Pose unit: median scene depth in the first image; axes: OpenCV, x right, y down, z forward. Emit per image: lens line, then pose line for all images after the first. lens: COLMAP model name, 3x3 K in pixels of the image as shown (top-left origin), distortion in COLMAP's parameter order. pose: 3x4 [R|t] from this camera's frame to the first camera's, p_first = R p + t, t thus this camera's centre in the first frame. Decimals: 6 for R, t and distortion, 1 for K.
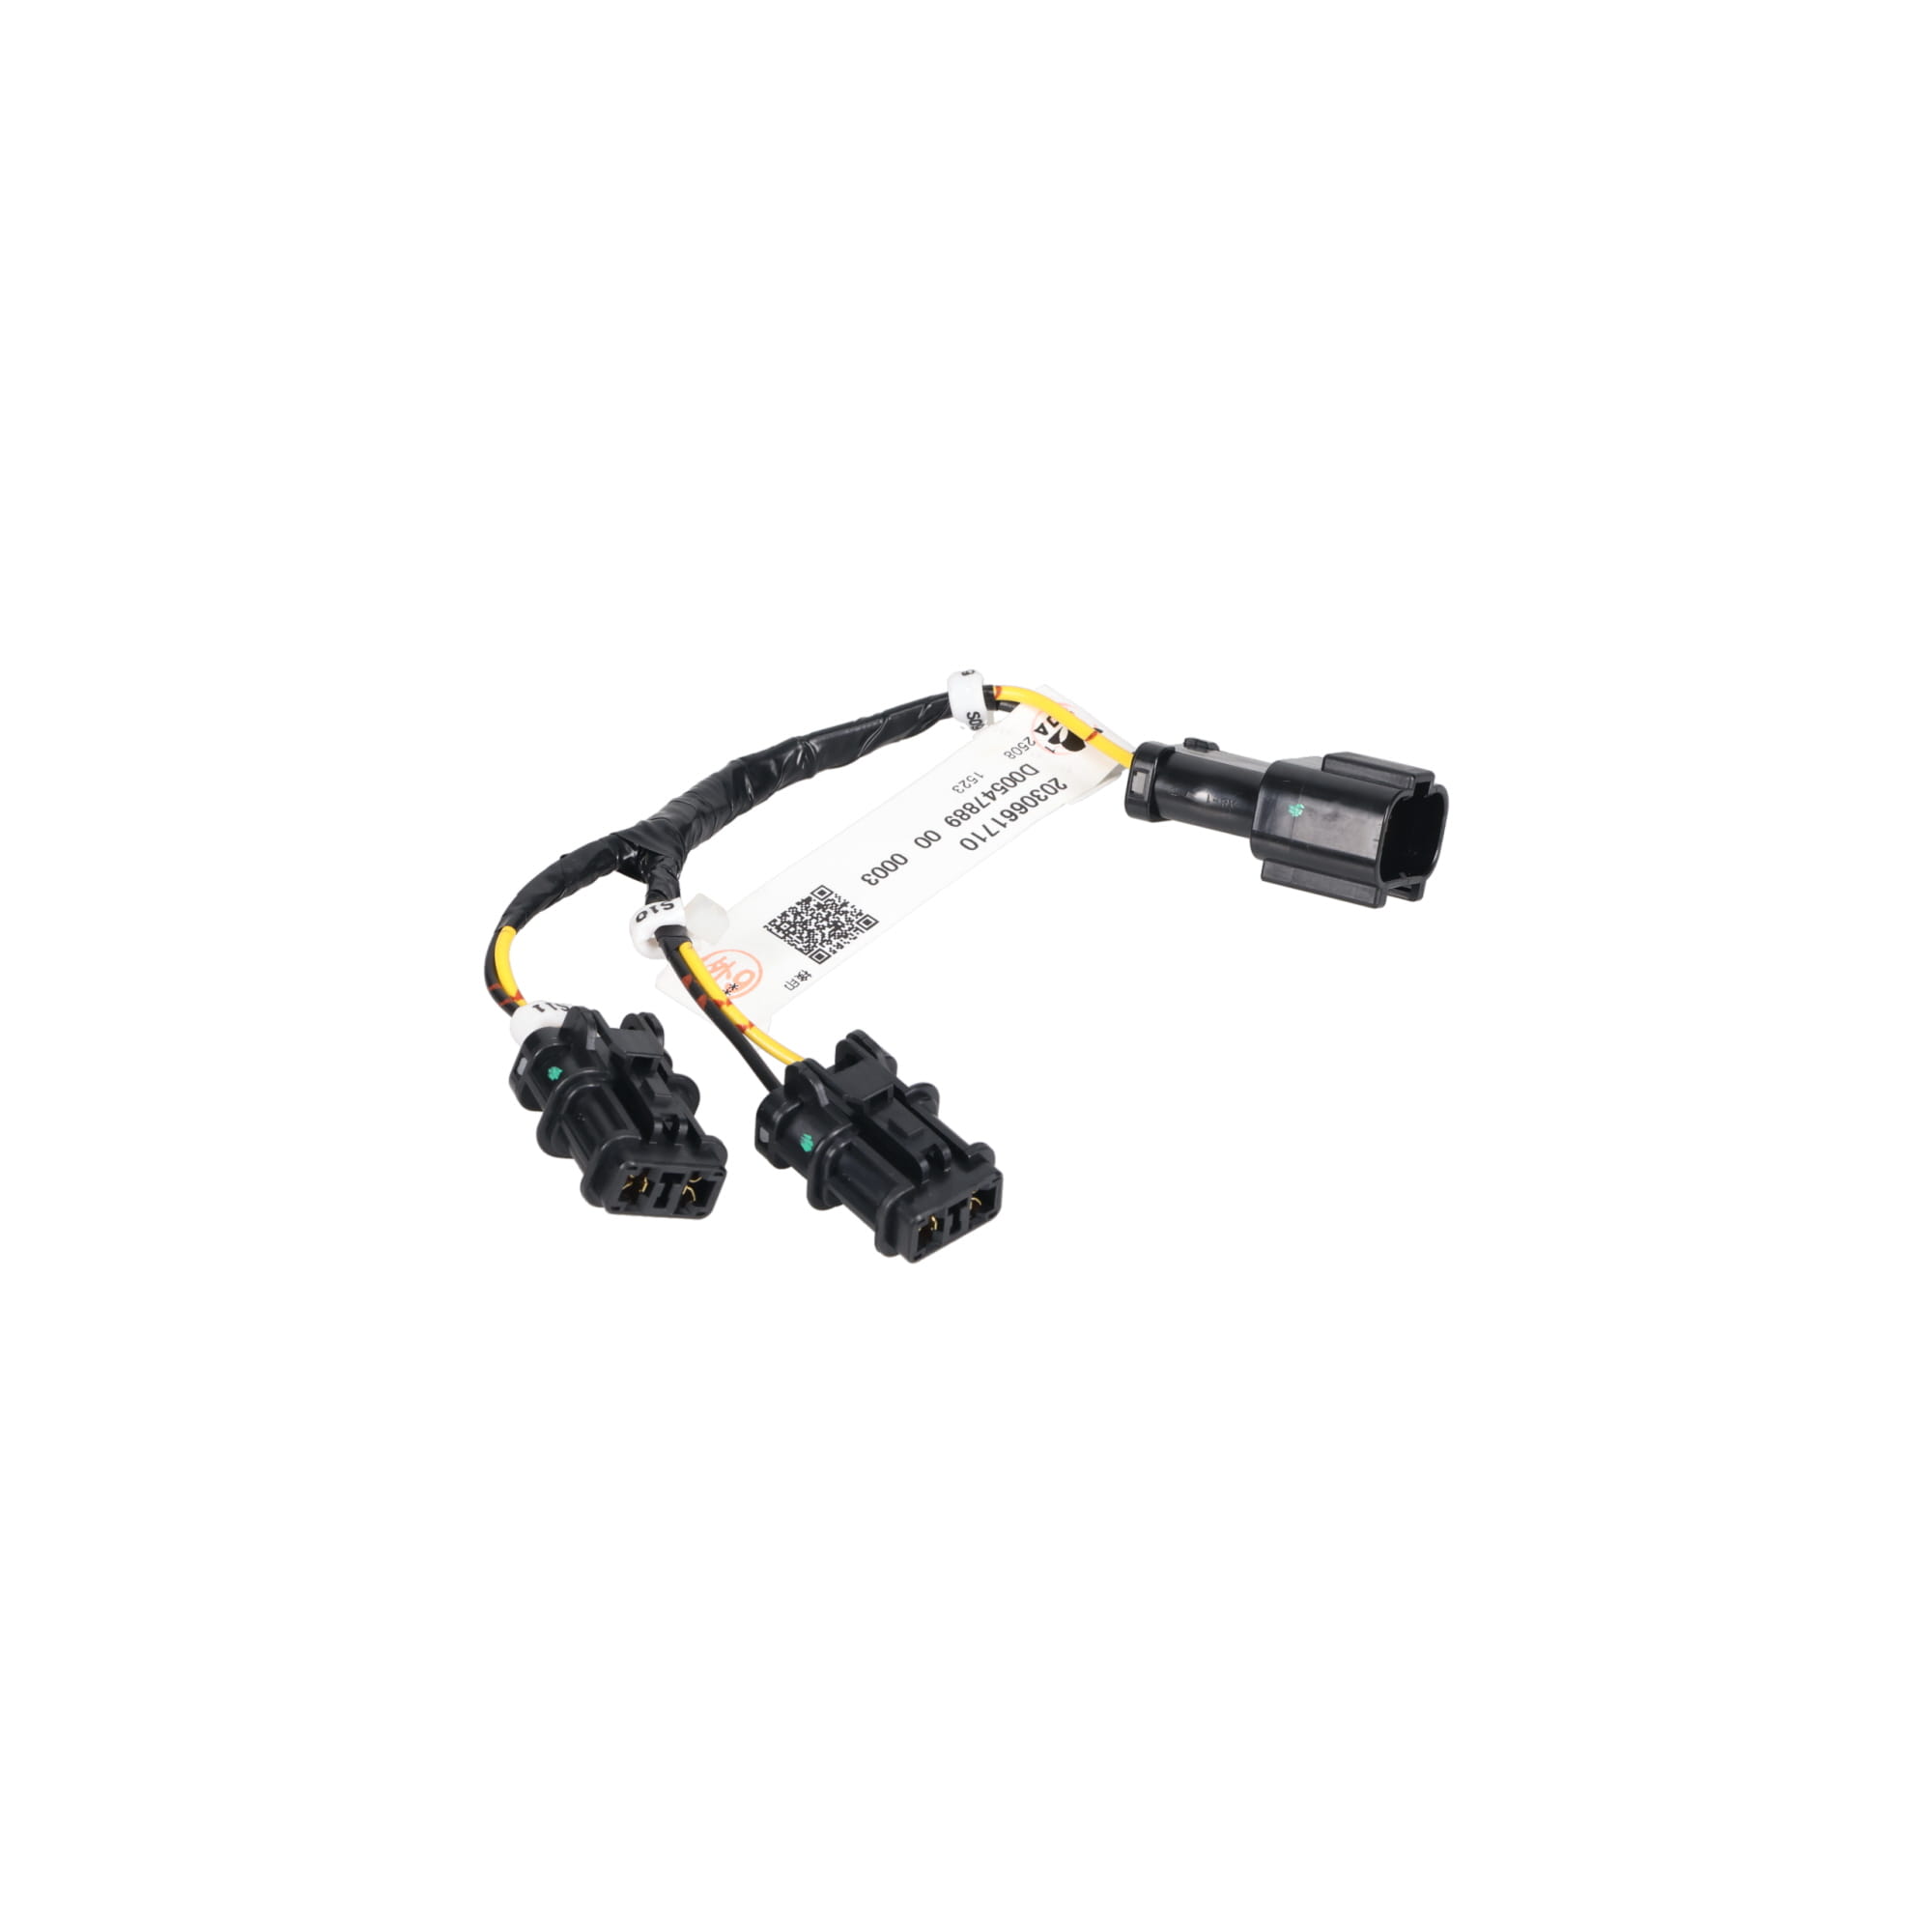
lens RADIAL K [[4273.2, 0, 965.9], [0, 4273.2, 965.2], [0, 0, 1]] dist [0.288950, 0.000000]
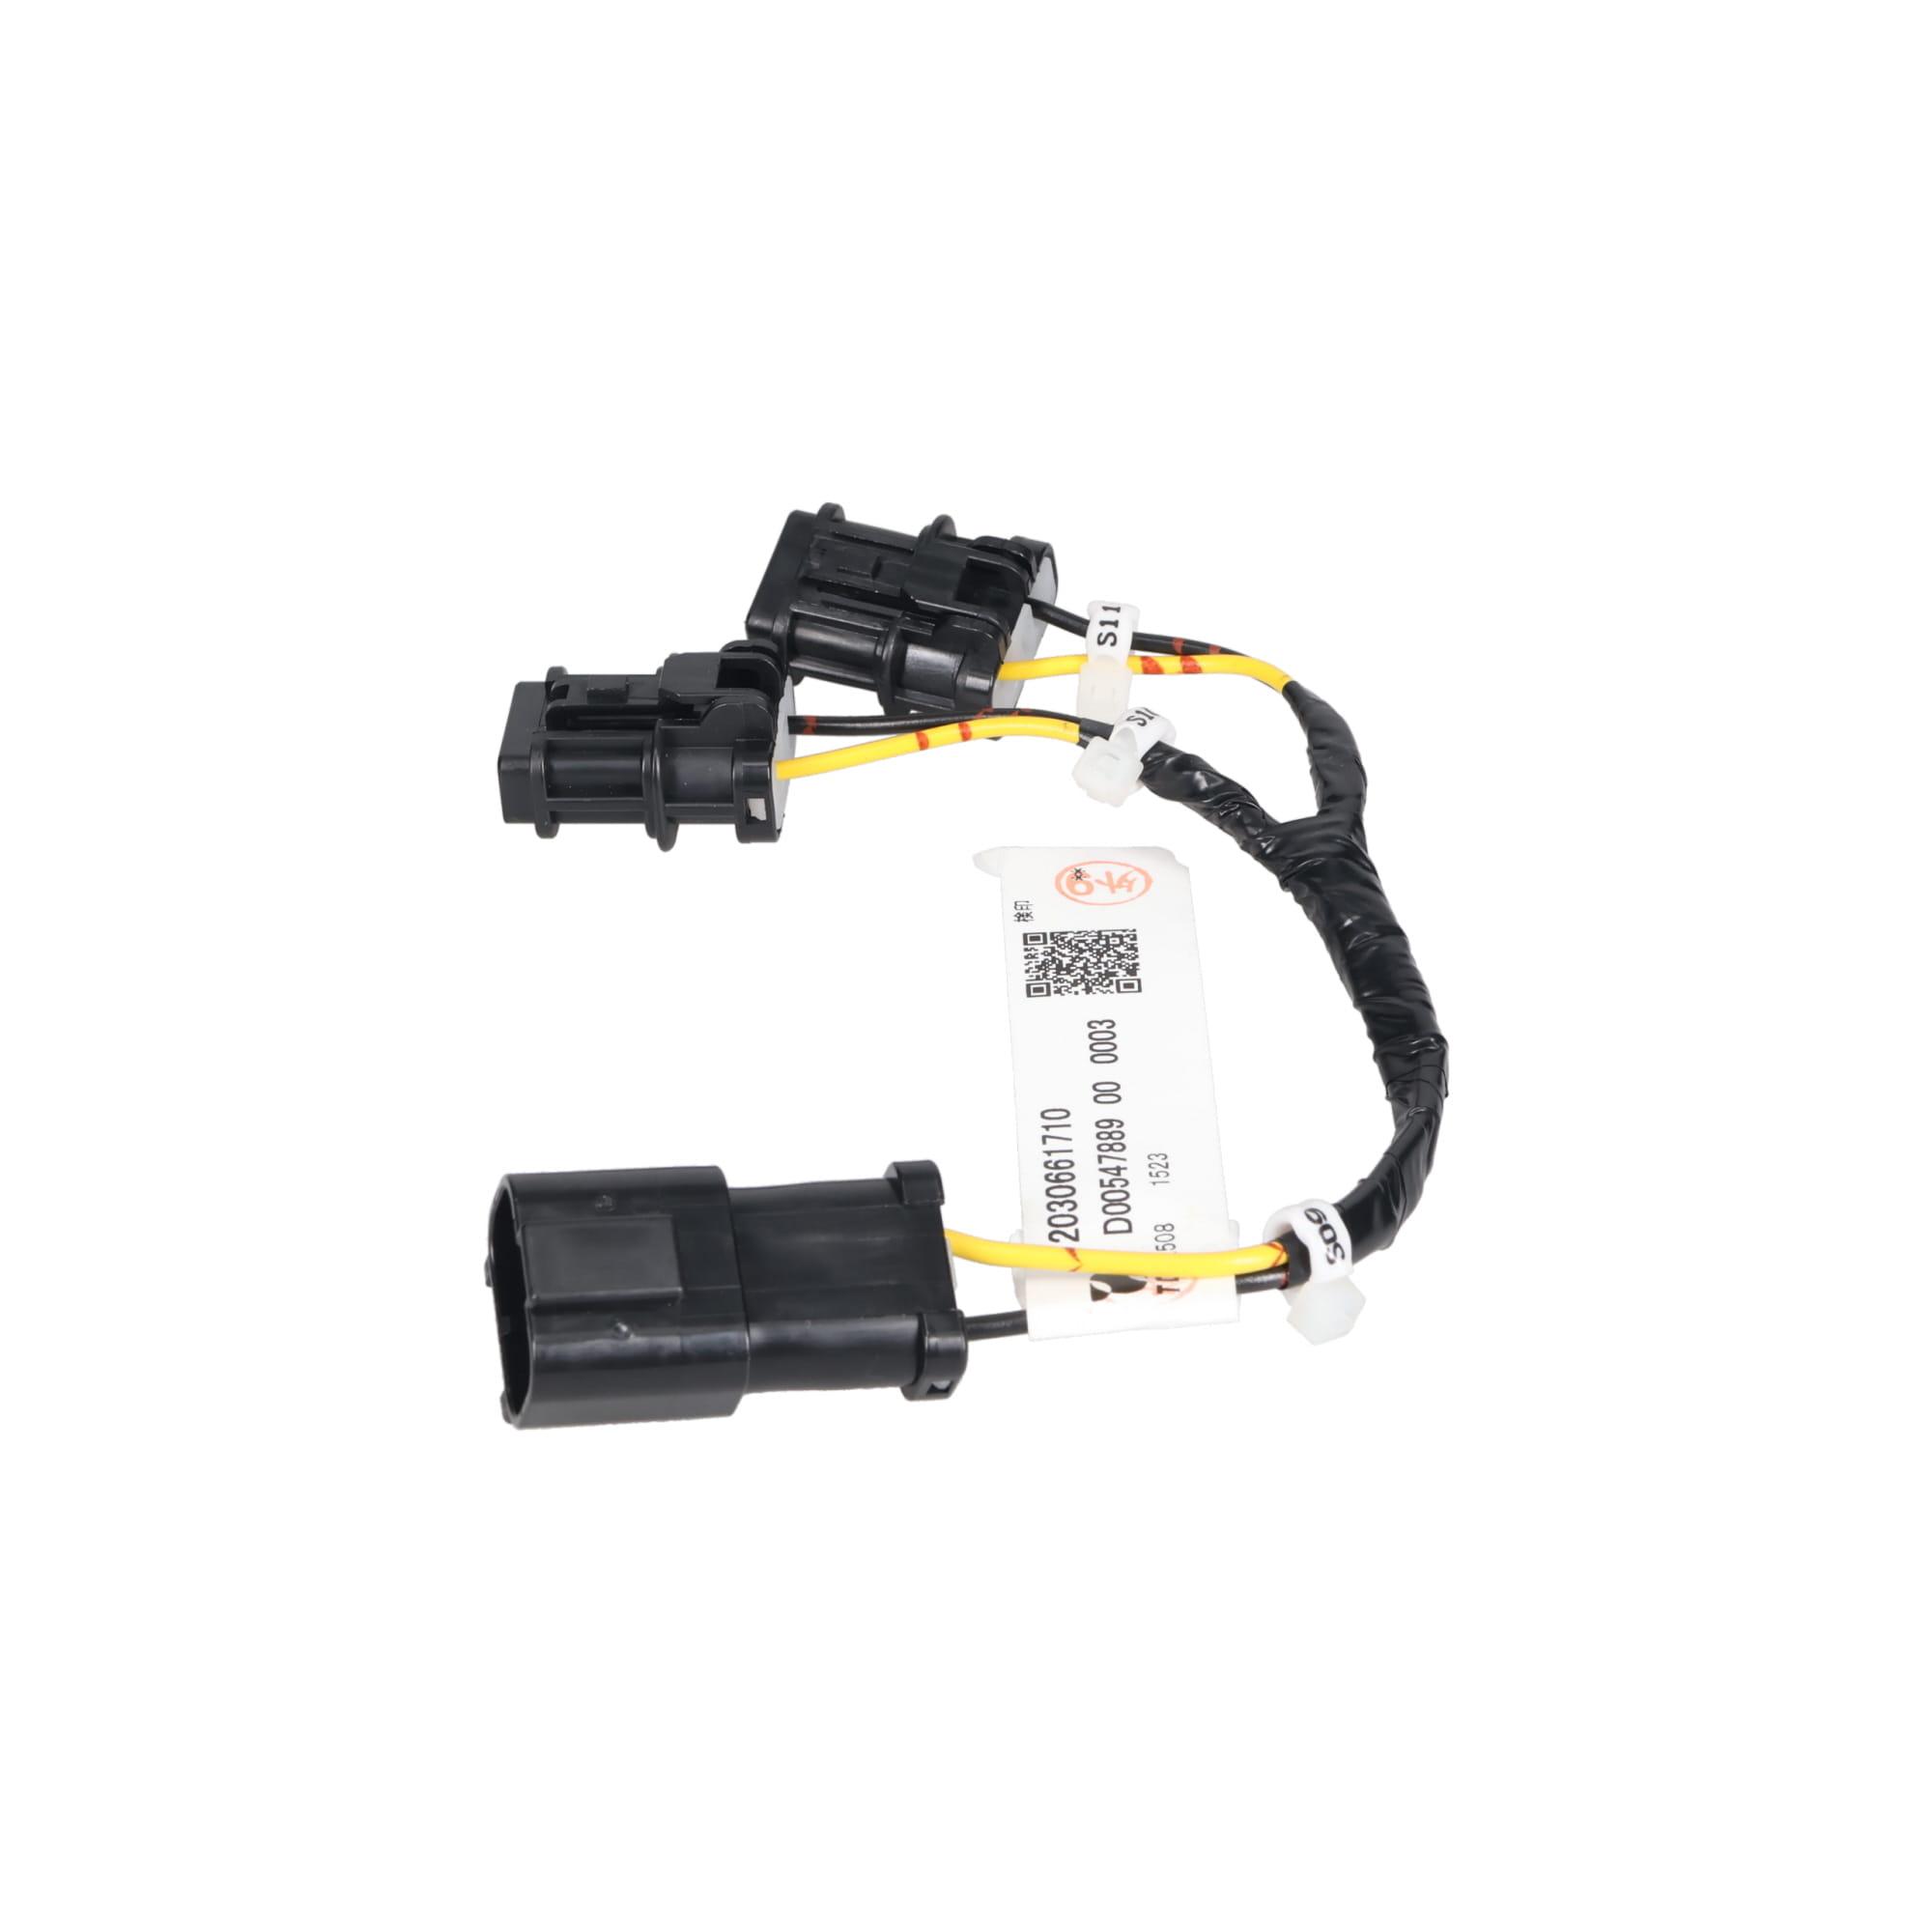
lens RADIAL K [[6313.5, 0, 966.6], [0, 6313.5, 966.8], [0, 0, 1]] dist [0.113755, 0.000000]
pose [[-0.712188, 0.407146, -0.571857, 0.569218], [-0.448209, 0.363229, 0.816807, -0.841807], [0.540275, 0.838031, -0.076202, 1.051029]]
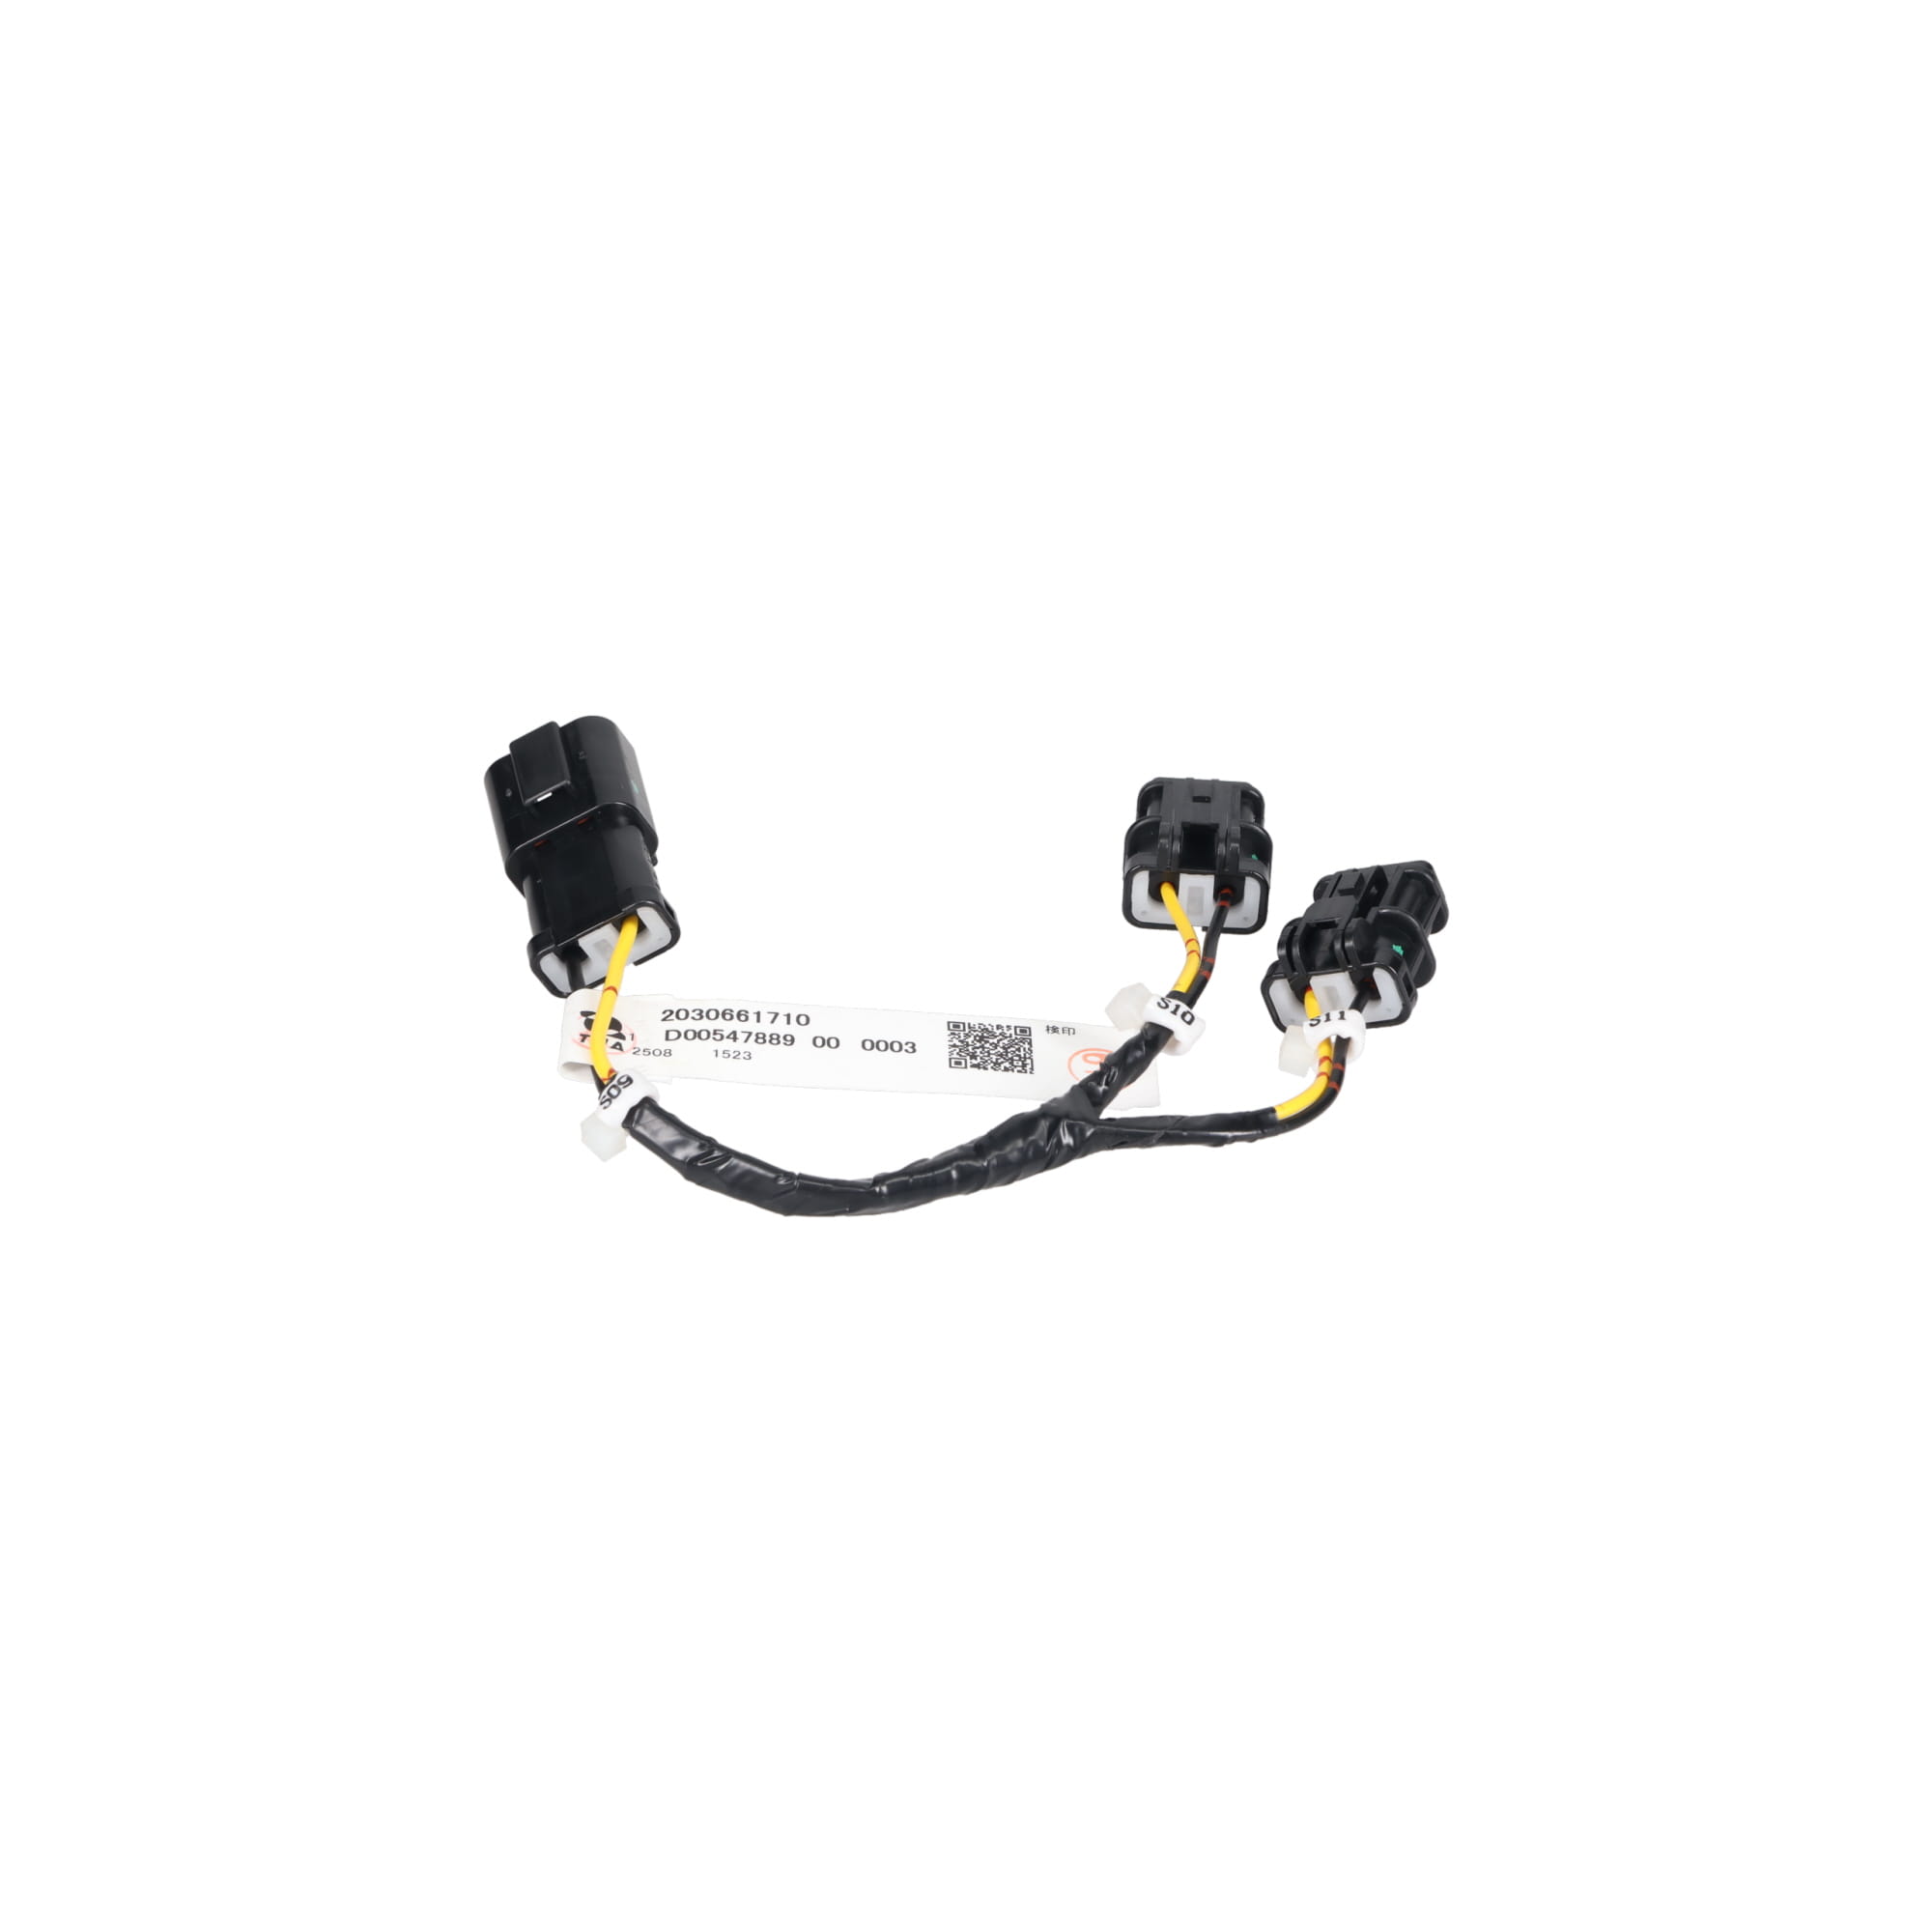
lens RADIAL K [[4273.2, 0, 952.9], [0, 4273.2, 963.8], [0, 0, 1]] dist [0.288950, 0.000000]
pose [[-0.706986, -0.461282, 0.536088, -0.548344], [0.396596, 0.369023, 0.840556, -0.851213], [-0.585562, 0.806871, -0.077952, 1.048677]]
